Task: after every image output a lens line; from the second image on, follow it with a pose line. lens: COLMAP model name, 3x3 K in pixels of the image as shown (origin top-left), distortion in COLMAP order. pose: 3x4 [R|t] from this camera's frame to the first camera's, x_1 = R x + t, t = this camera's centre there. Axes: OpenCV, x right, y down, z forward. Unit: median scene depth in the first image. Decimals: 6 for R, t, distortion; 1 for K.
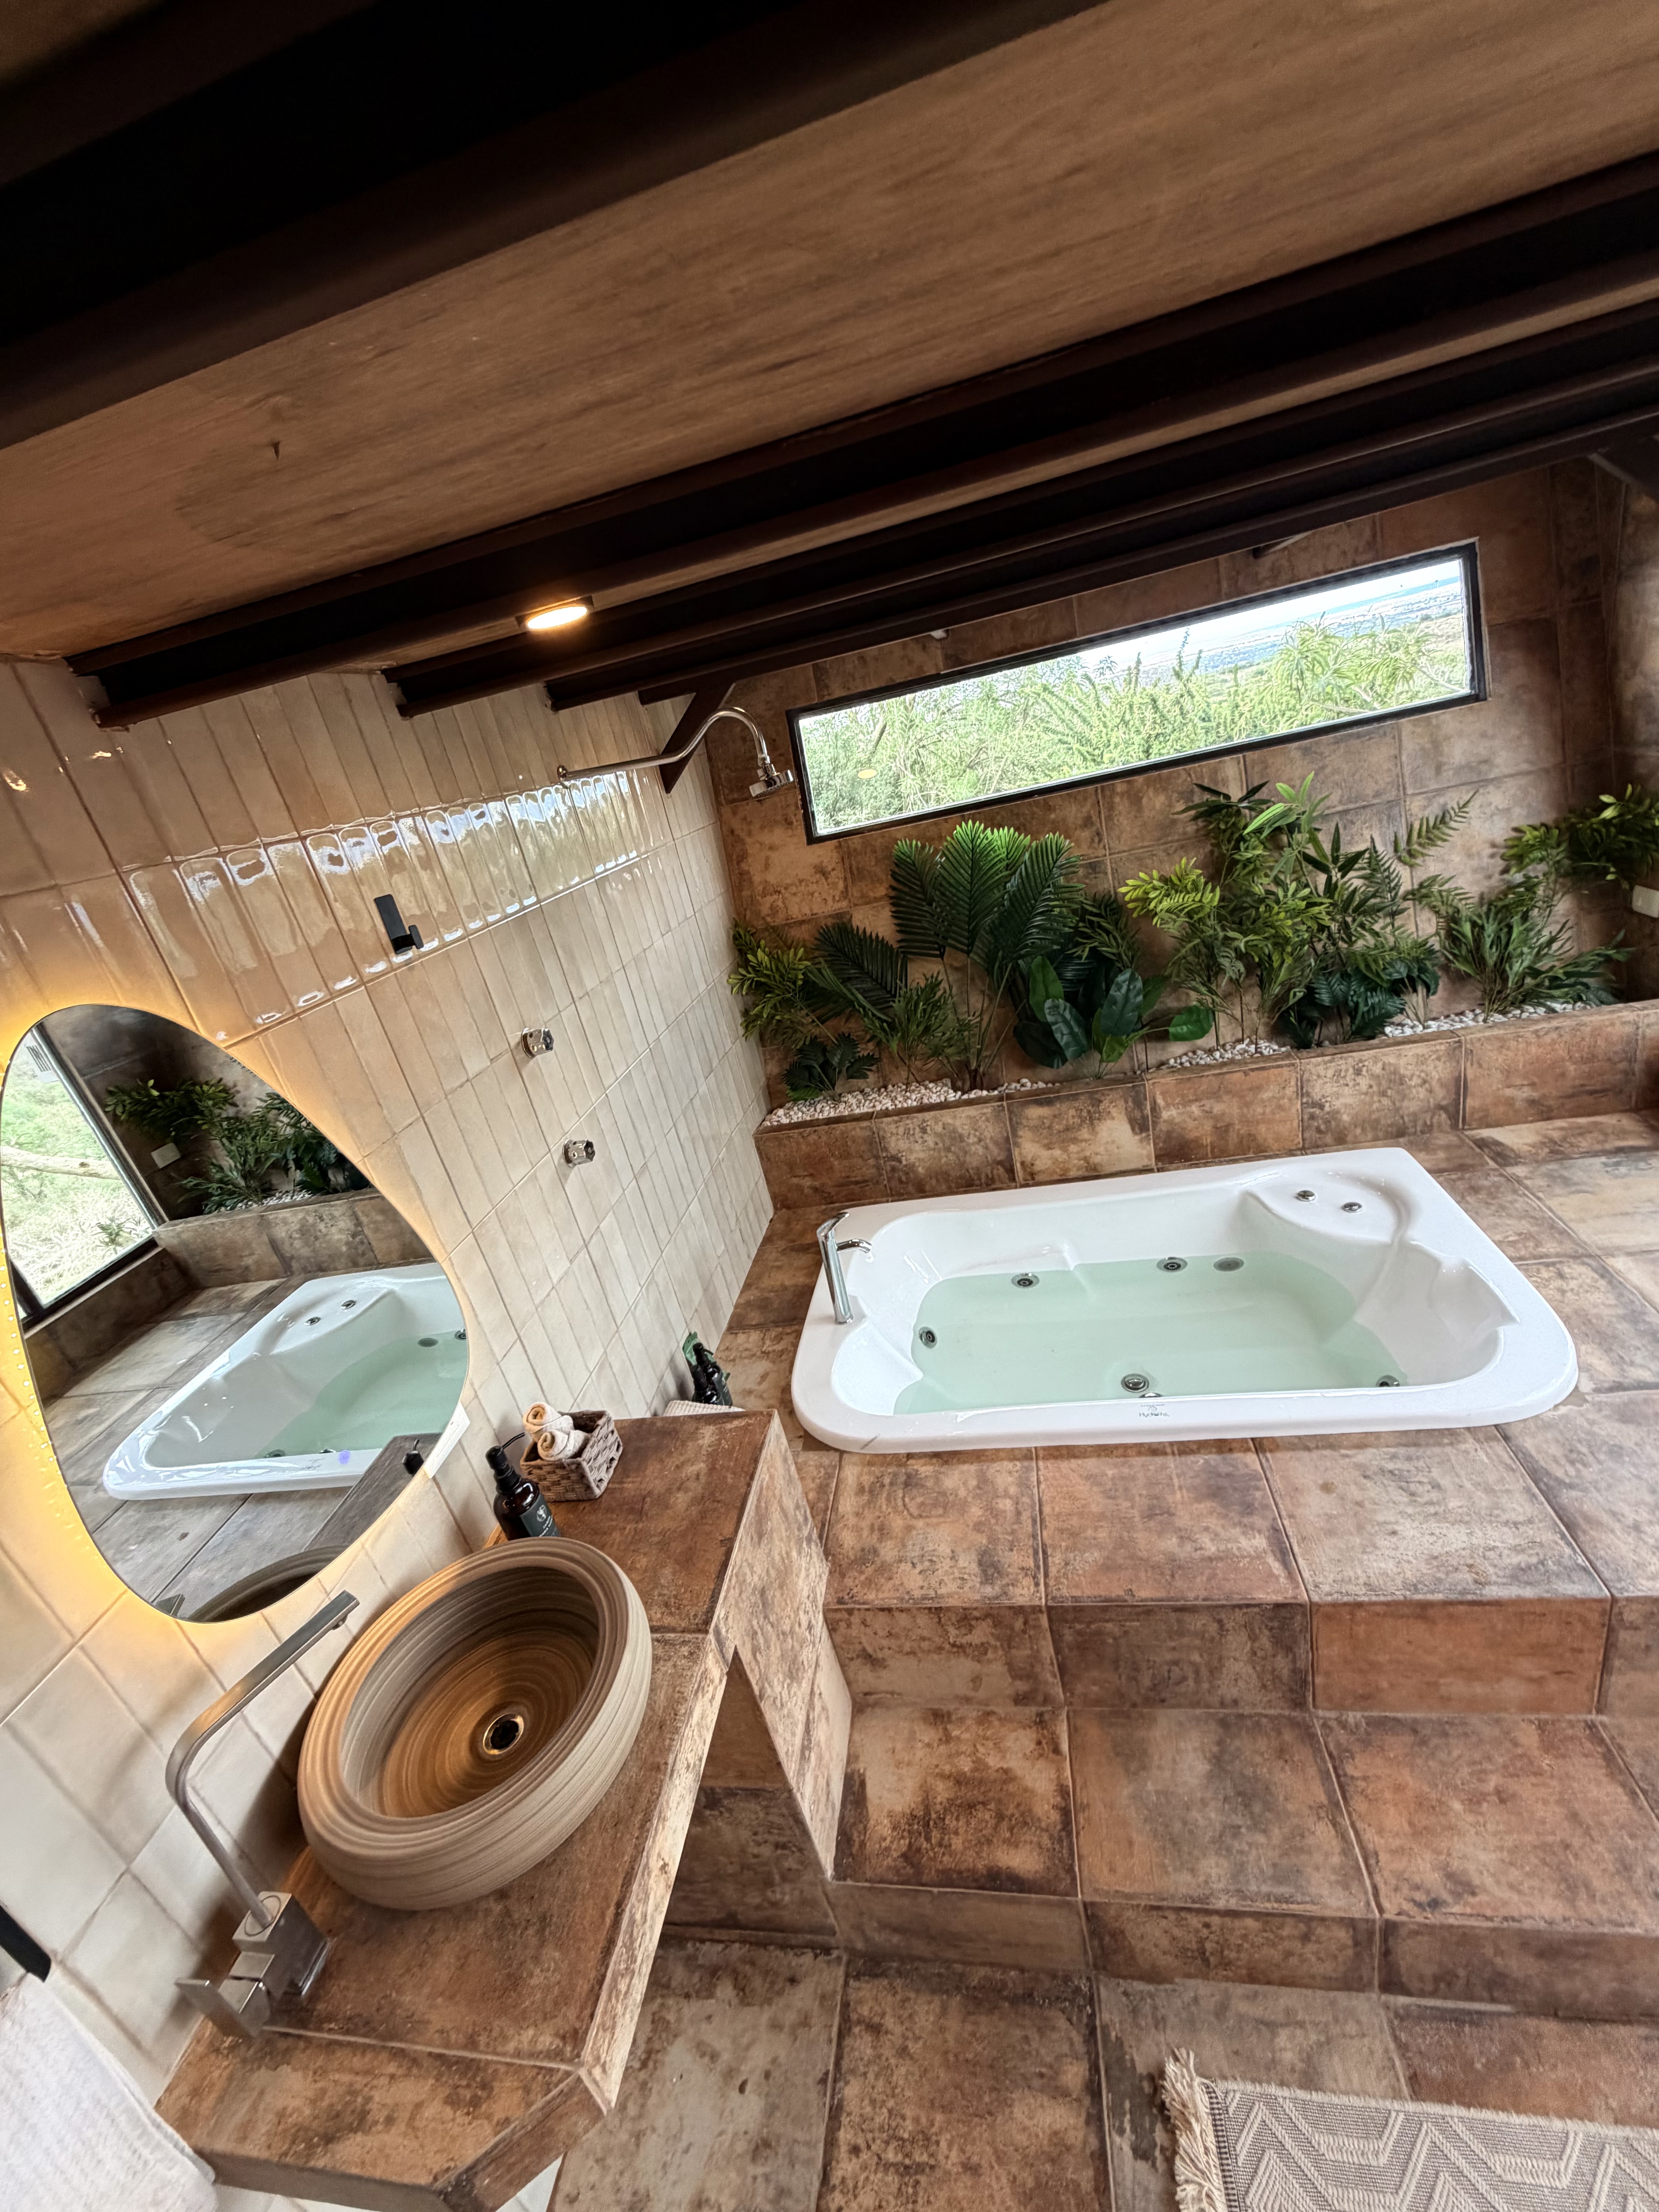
lens RADIAL K [[894.8, 0, 831.2], [0, 894.8, 1107.4], [0, 0, 1]] dist [0.000425, -0.000232]
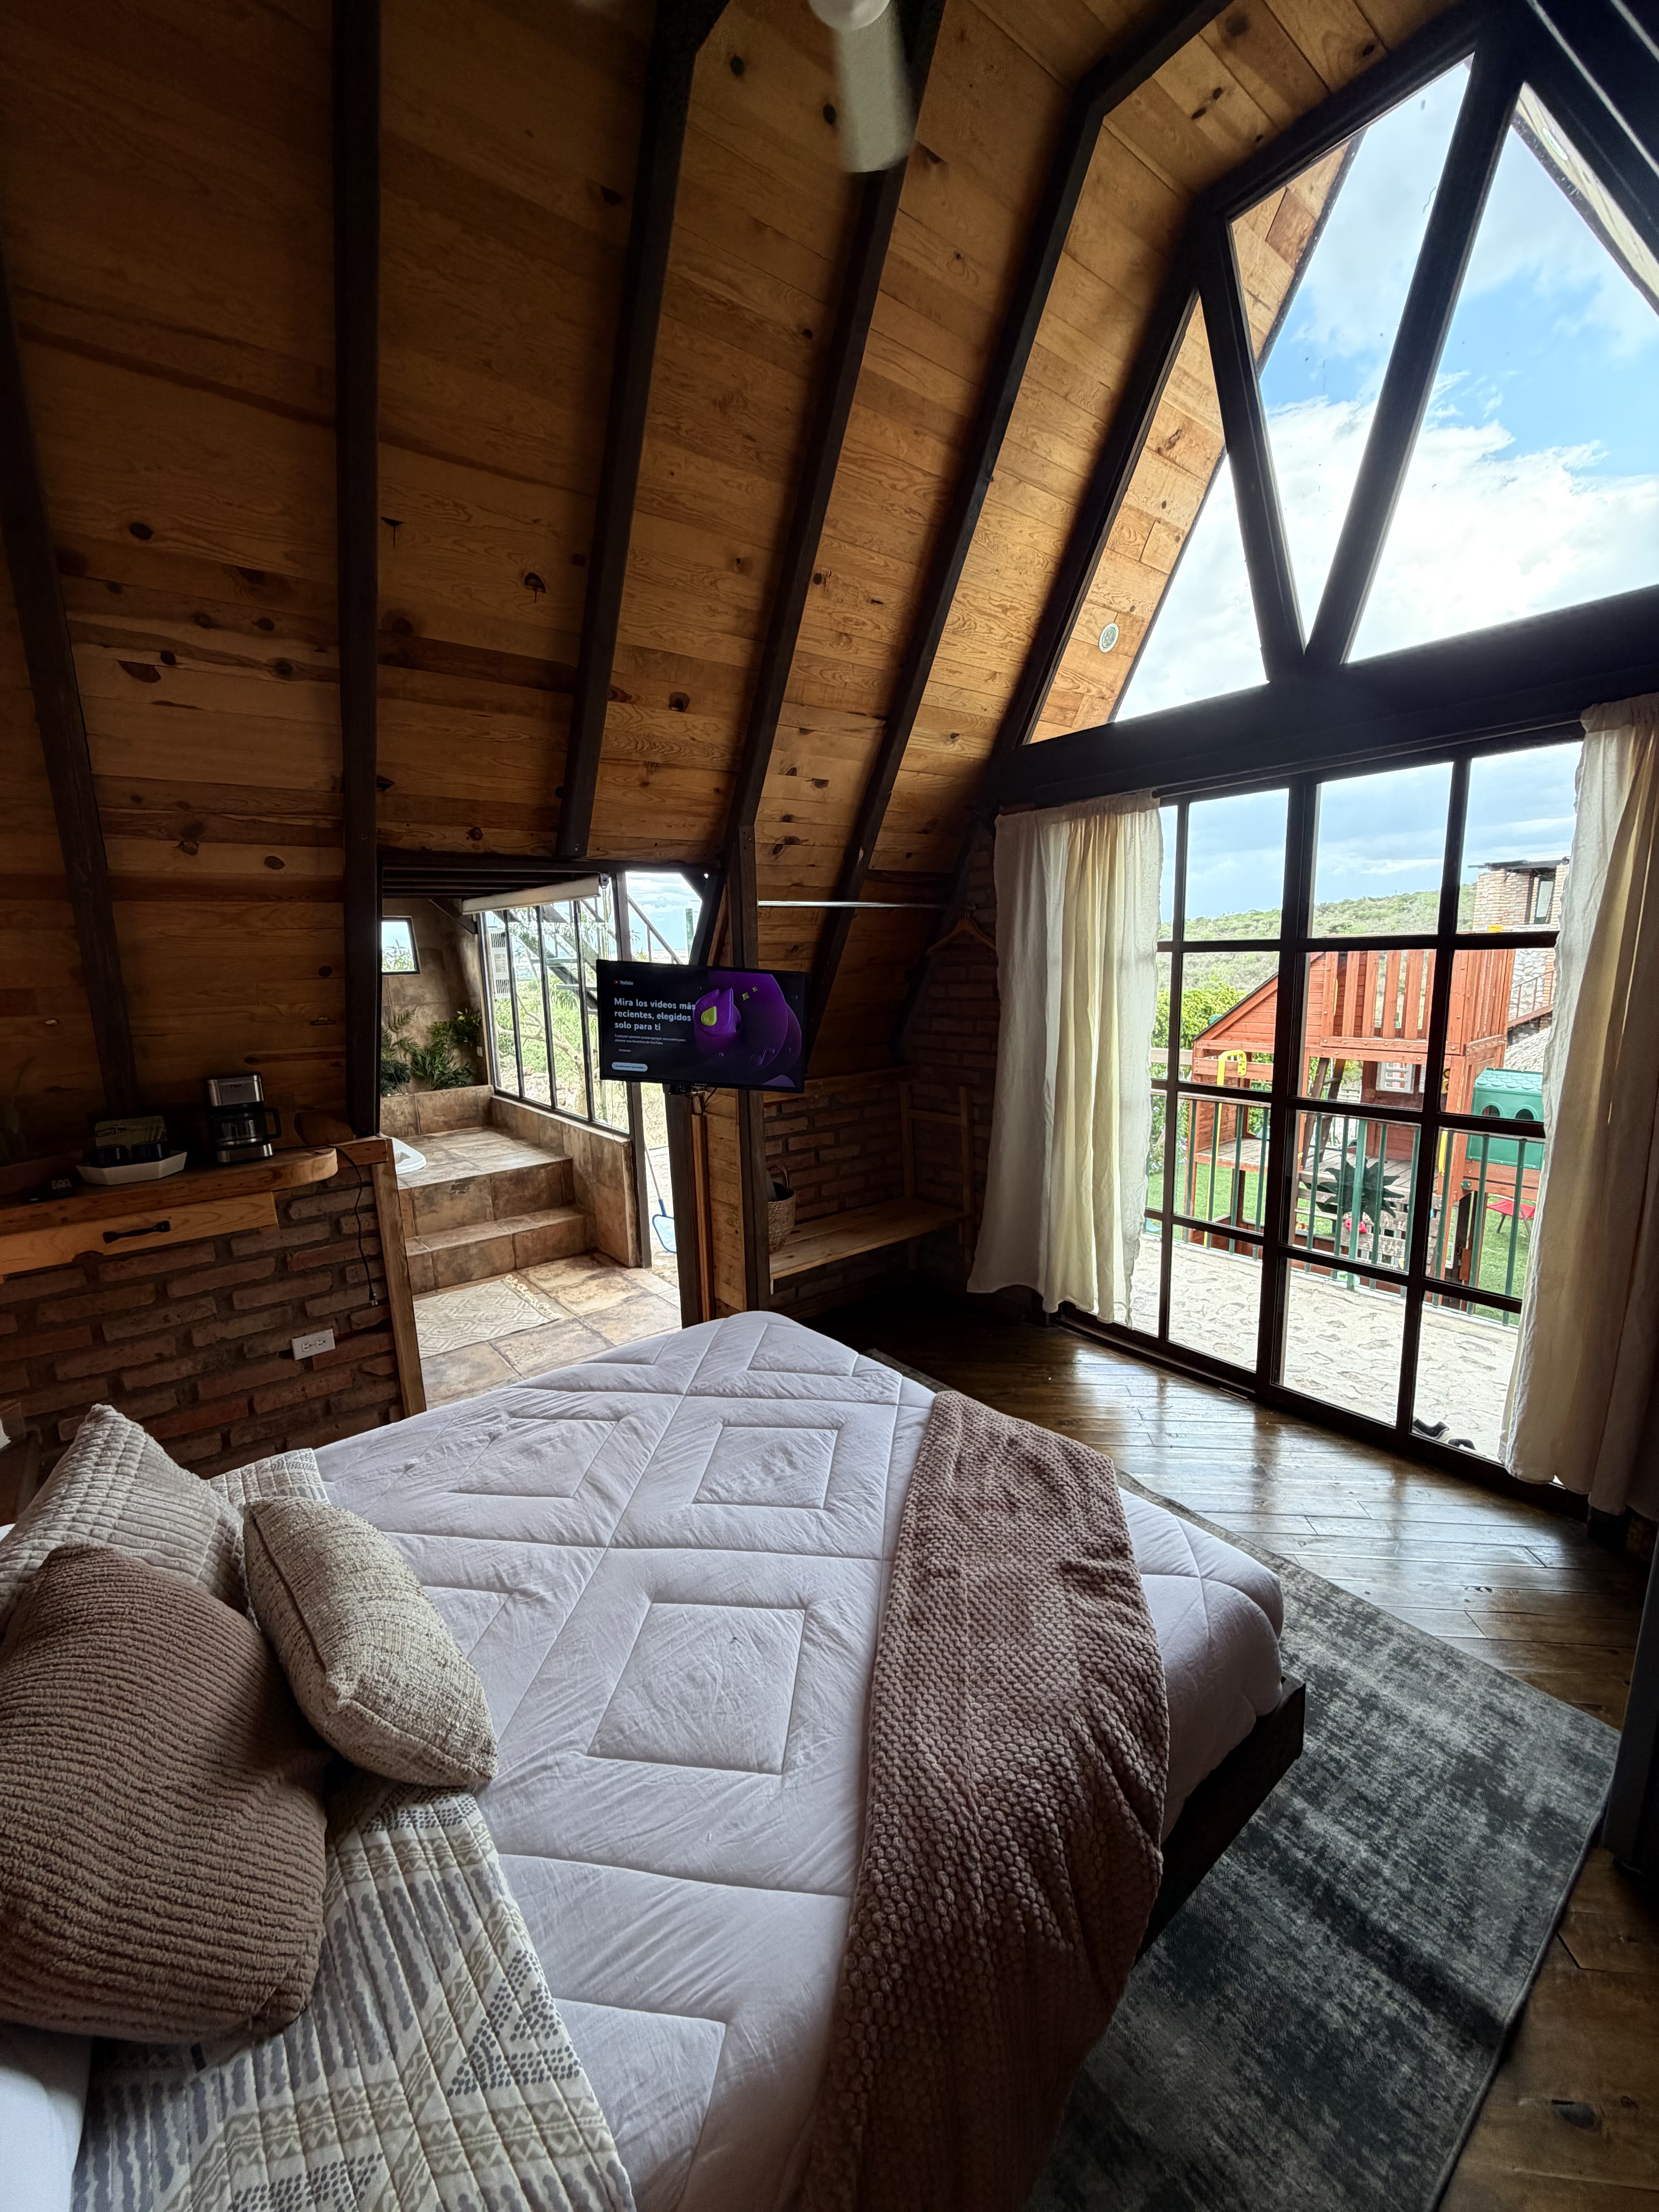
lens RADIAL K [[877.5, 0, 830.9], [0, 877.5, 1102.0], [0, 0, 1]] dist [-0.000025, 0.000074]
pose [[0.657885, 0.076374, 0.749236, -0.502850], [0.172494, 0.953118, -0.248620, 1.029410], [-0.733099, 0.292802, 0.613868, -1.853998]]
